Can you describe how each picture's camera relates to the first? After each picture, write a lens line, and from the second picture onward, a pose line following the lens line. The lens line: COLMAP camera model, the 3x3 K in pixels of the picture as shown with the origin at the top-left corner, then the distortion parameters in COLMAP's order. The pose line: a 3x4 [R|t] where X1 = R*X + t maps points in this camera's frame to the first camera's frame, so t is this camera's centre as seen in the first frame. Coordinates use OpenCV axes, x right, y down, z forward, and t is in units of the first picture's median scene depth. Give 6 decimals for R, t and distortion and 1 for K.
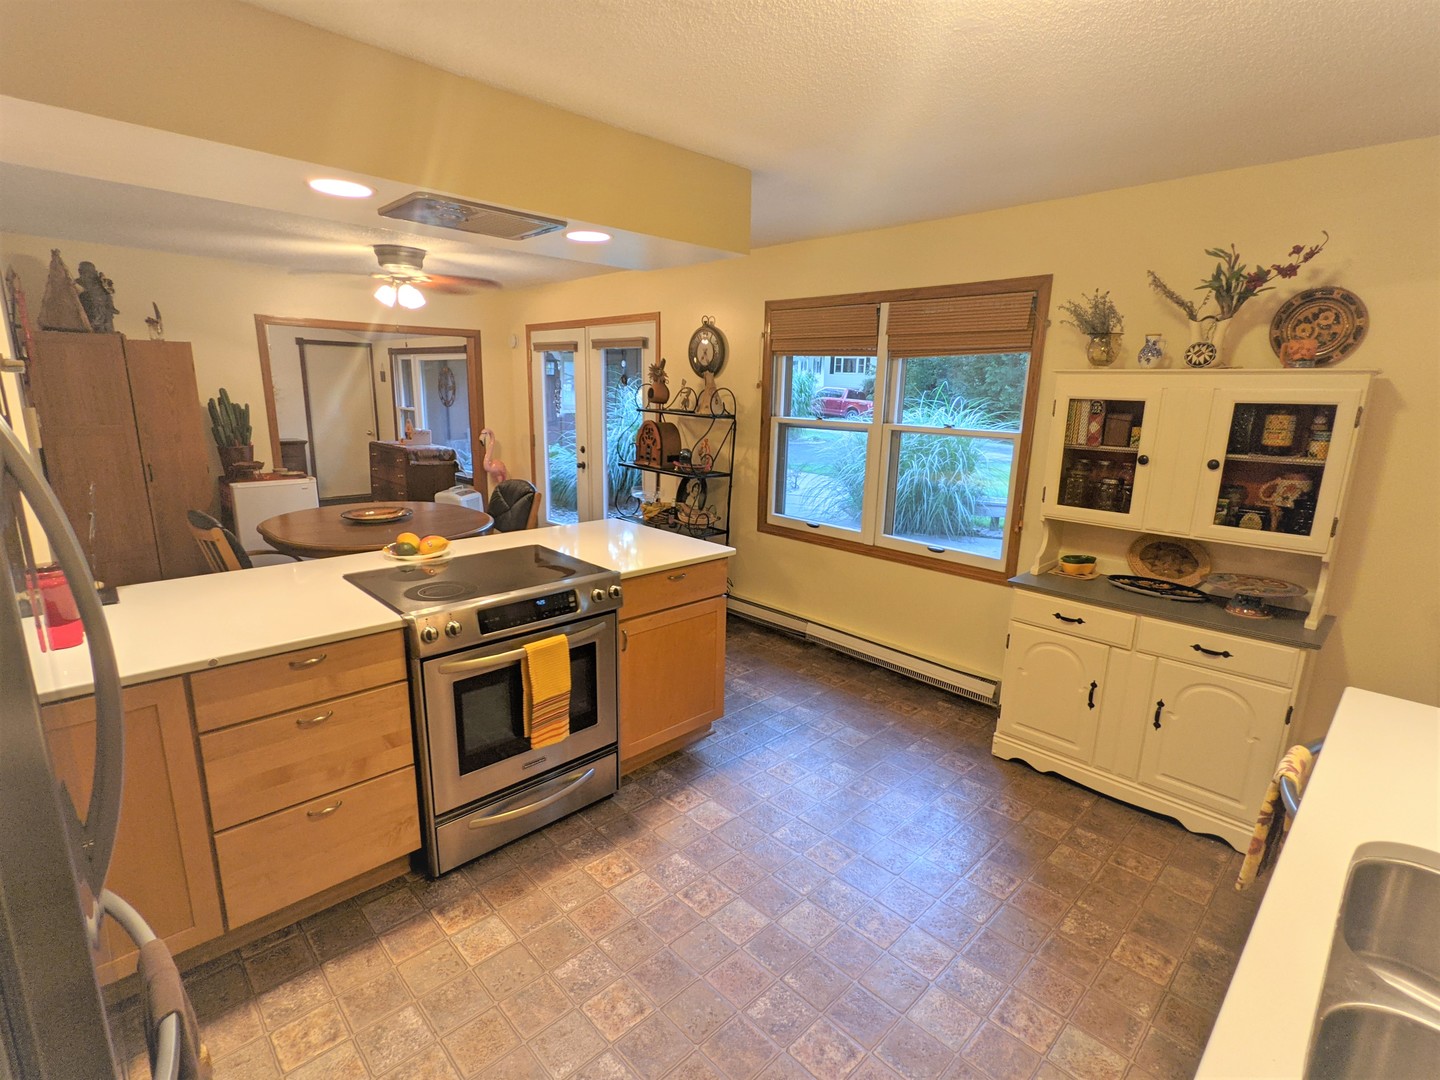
lens RADIAL K [[696.9, 0, 716.2], [0, 696.9, 541.5], [0, 0, 1]] dist [-0.002430, 0.002889]
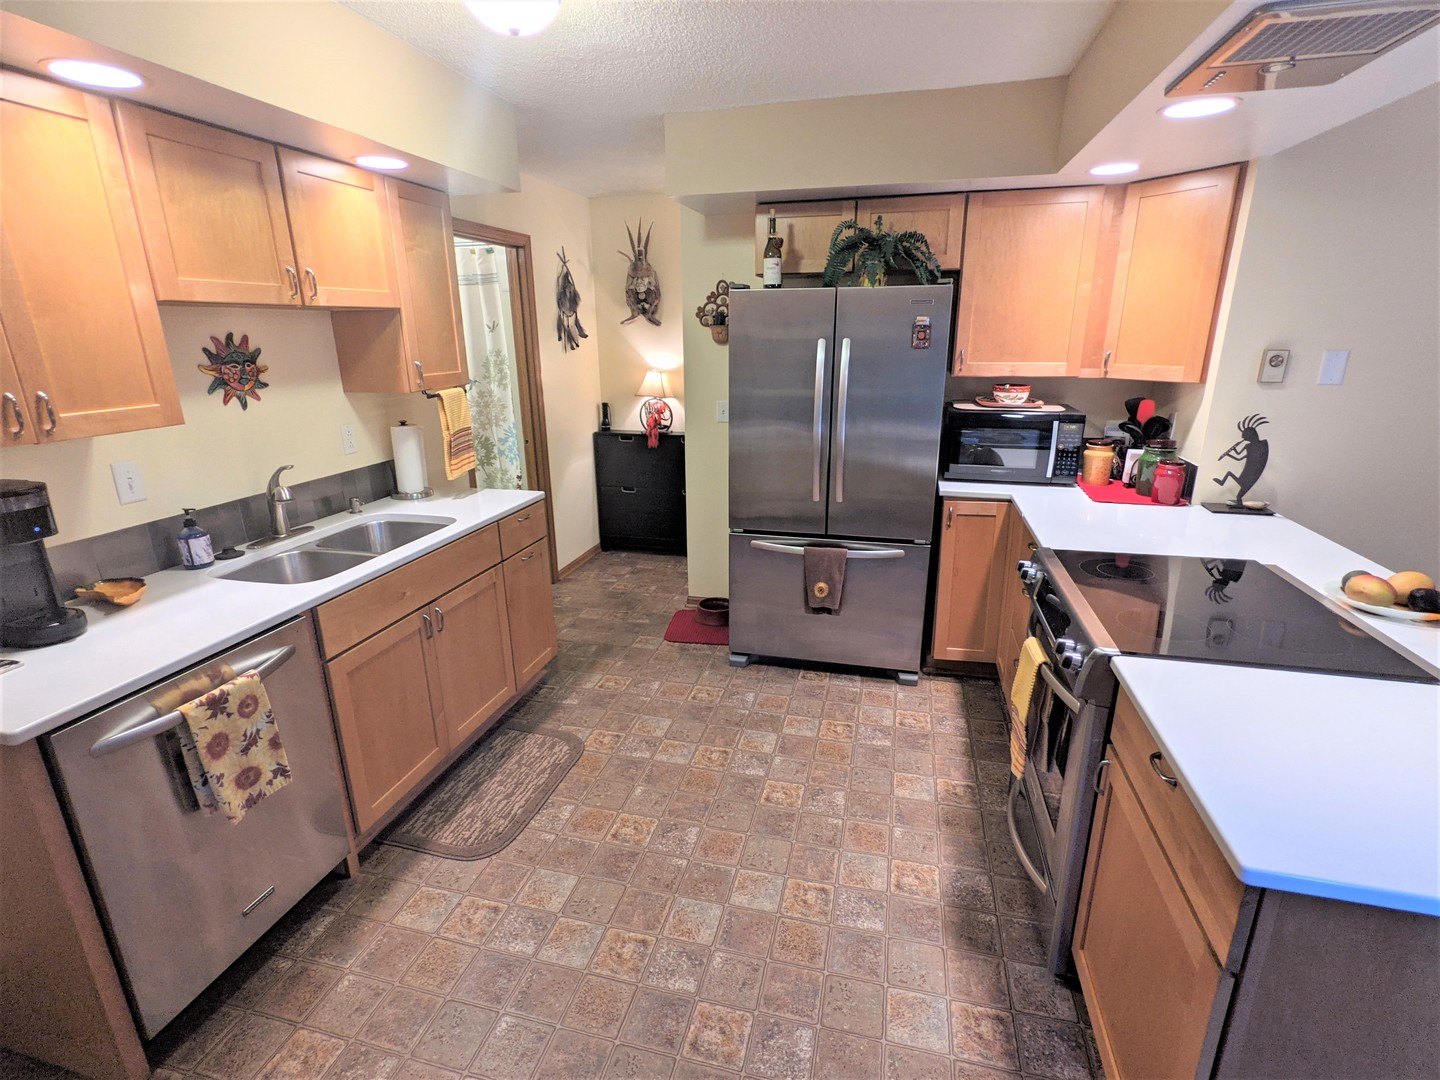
lens RADIAL K [[696.9, 0, 718.0], [0, 696.9, 542.5], [0, 0, 1]] dist [-0.002430, 0.002889]
pose [[-0.852322, 0.142184, -0.503320, 0.429084], [-0.120434, 0.883123, 0.453419, -0.268966], [0.508962, 0.447076, -0.735582, 1.270238]]
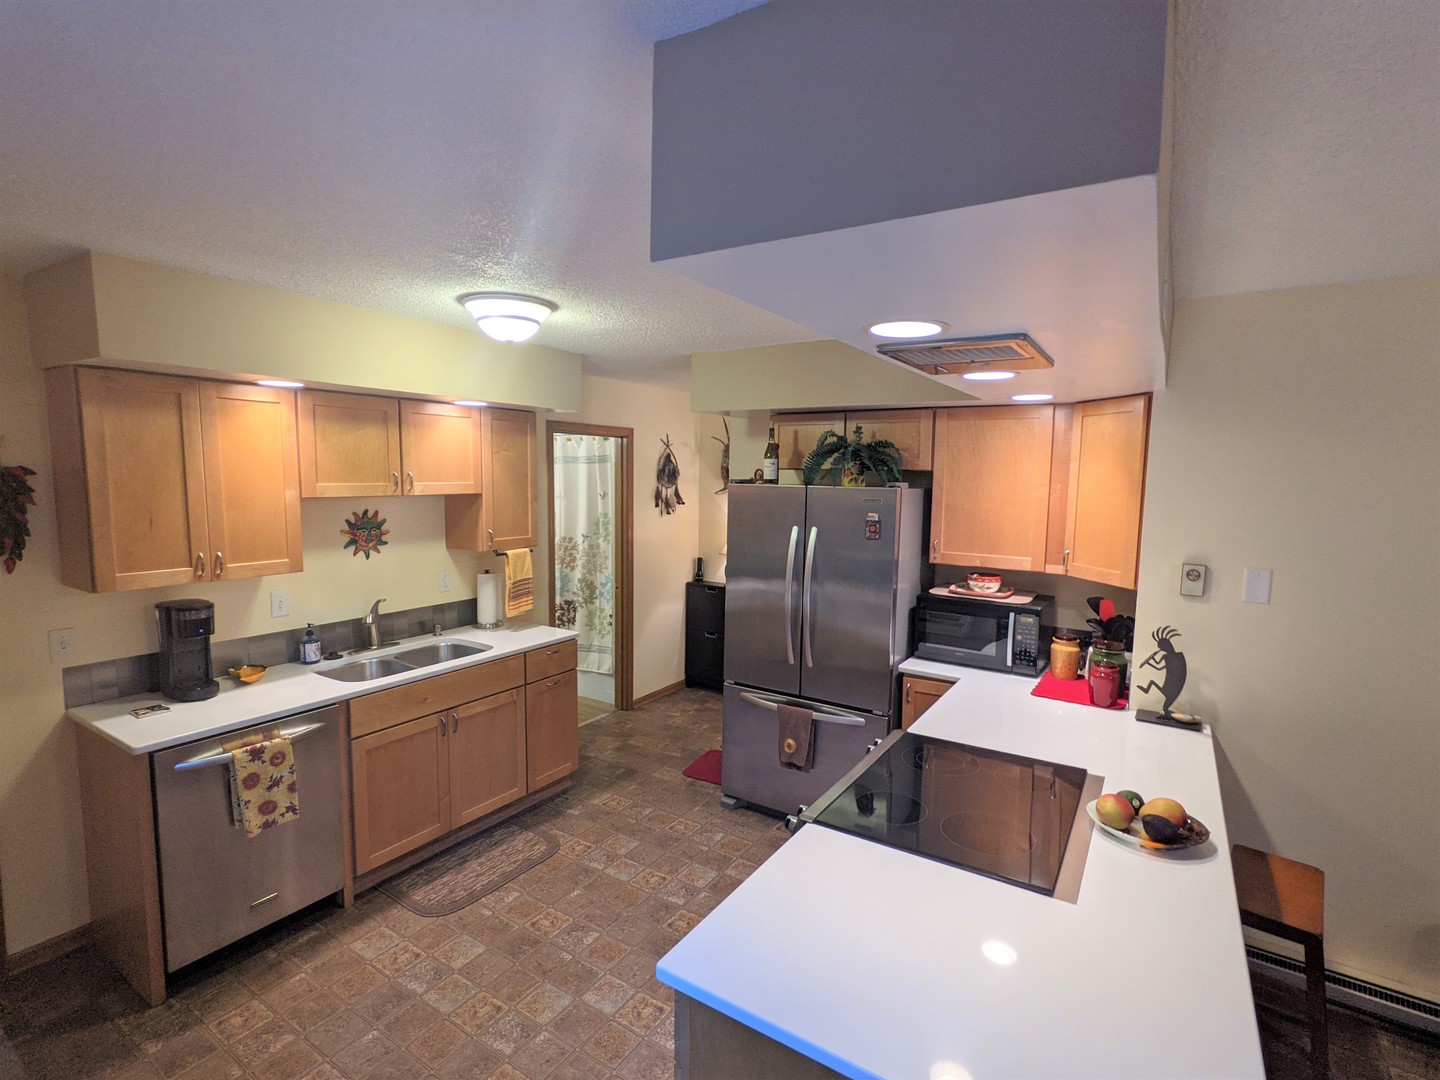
lens RADIAL K [[696.9, 0, 717.4], [0, 696.9, 543.8], [0, 0, 1]] dist [-0.002430, 0.002889]
pose [[-0.973305, -0.011586, -0.229222, 0.111177], [-0.083219, 0.948576, 0.305414, -0.437660], [0.213896, 0.316337, -0.924218, 1.601158]]
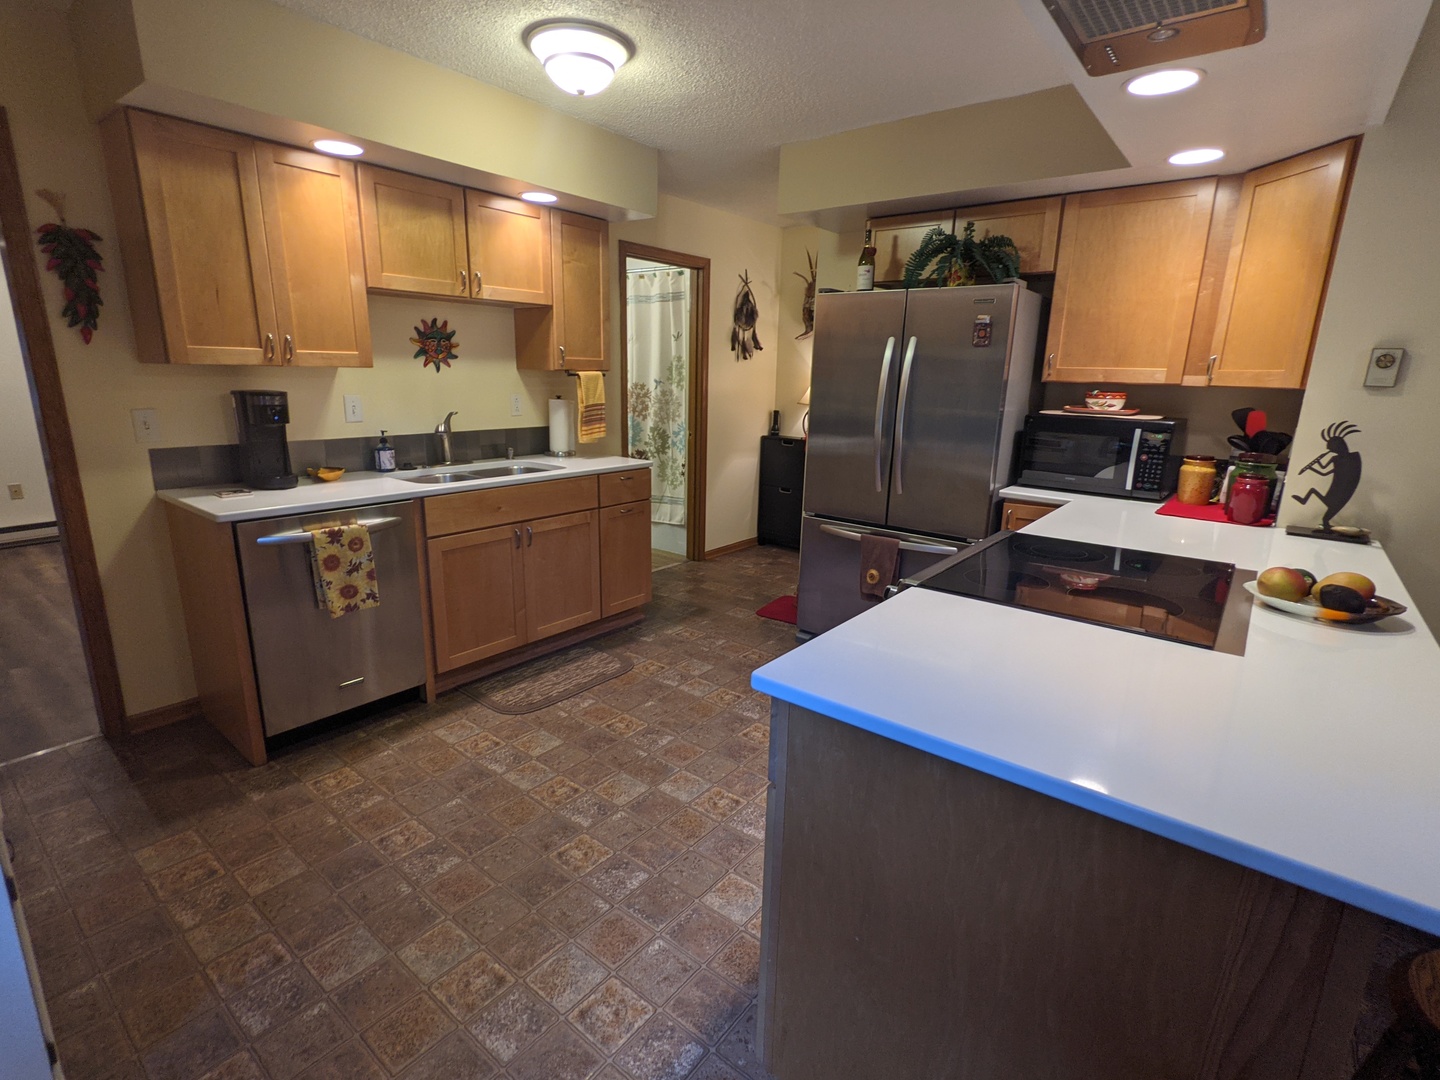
lens RADIAL K [[696.9, 0, 717.3], [0, 696.9, 542.8], [0, 0, 1]] dist [-0.002430, 0.002889]
pose [[-0.990501, -0.010746, -0.137083, 0.119224], [-0.070747, 0.894687, 0.441055, -0.260302], [0.117907, 0.446564, -0.886949, 1.578840]]
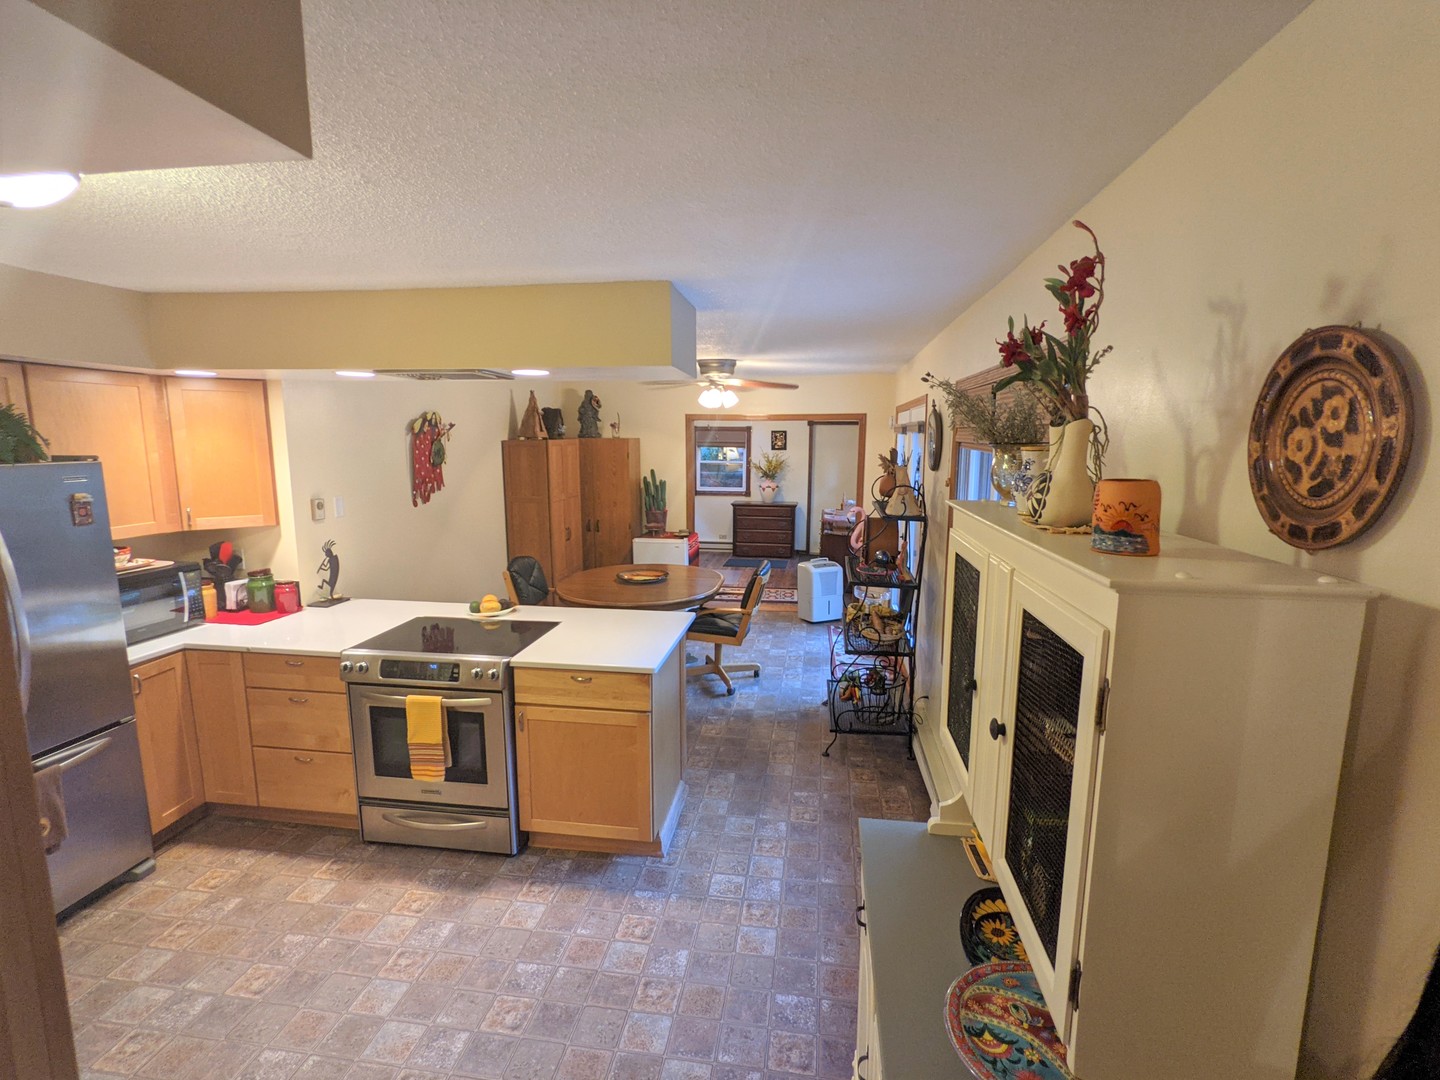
lens RADIAL K [[696.9, 0, 716.9], [0, 696.9, 543.9], [0, 0, 1]] dist [-0.002430, 0.002889]
pose [[0.609032, 0.104398, -0.786245, 0.979520], [-0.164682, 0.986341, 0.003403, -0.209428], [0.775861, 0.127407, 0.617905, 0.560611]]
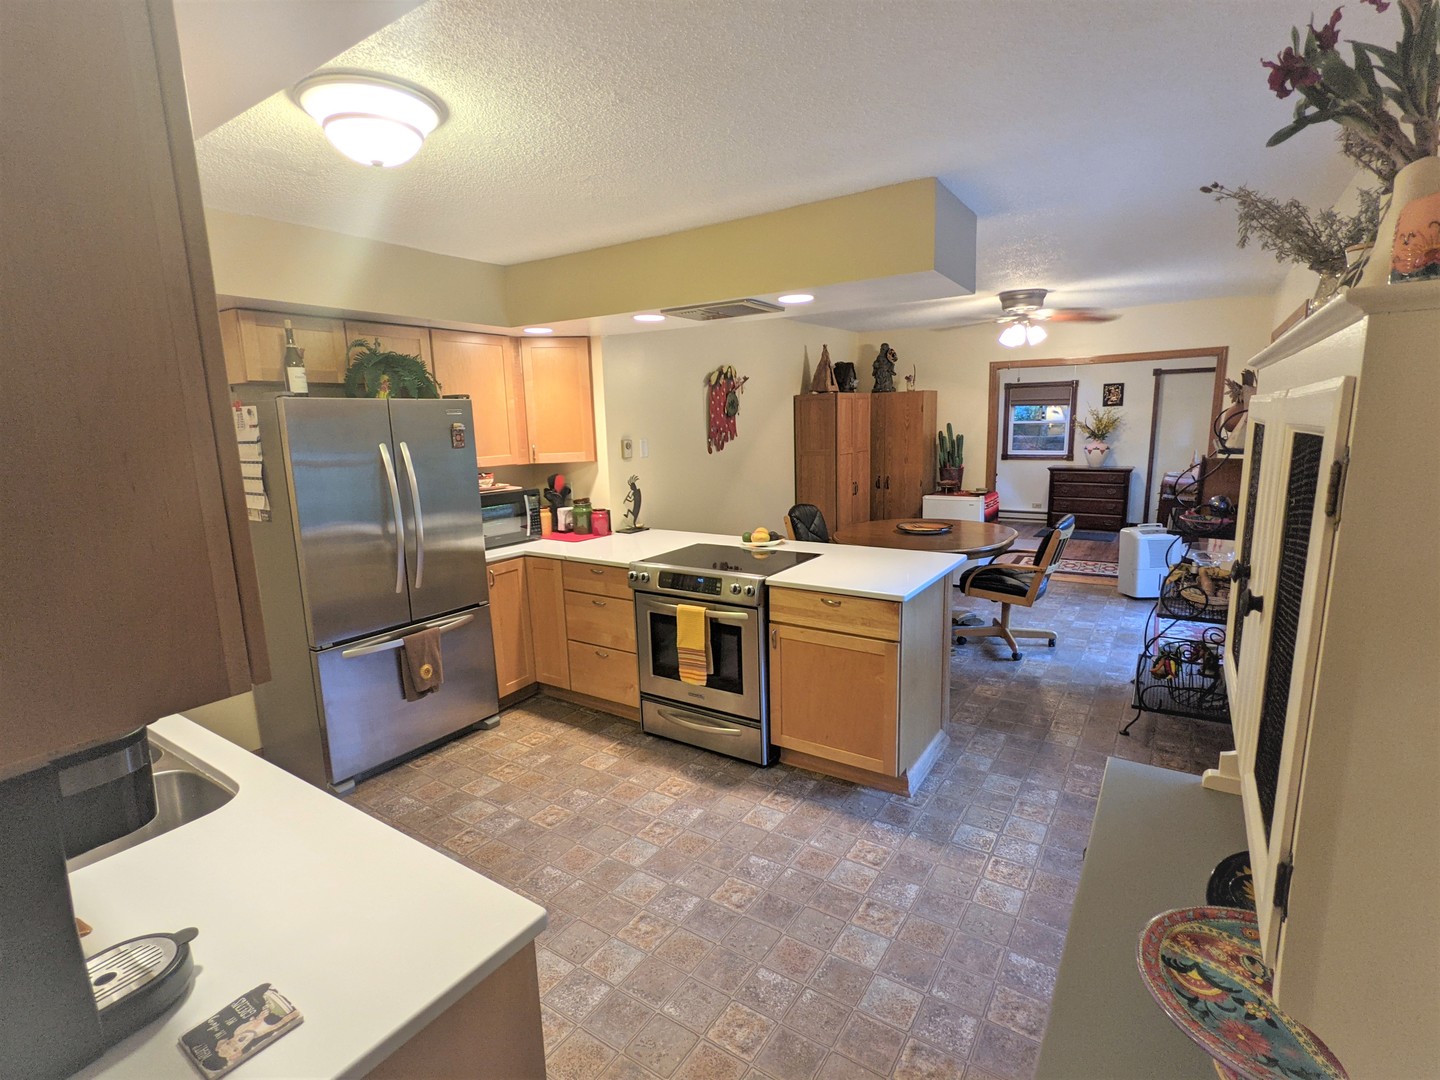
lens RADIAL K [[696.9, 0, 717.4], [0, 696.9, 542.8], [0, 0, 1]] dist [-0.002430, 0.002889]
pose [[0.211295, 0.145786, -0.966489, 1.023128], [-0.182109, 0.977372, 0.107615, -0.132372], [0.960308, 0.153268, 0.233062, 0.664737]]
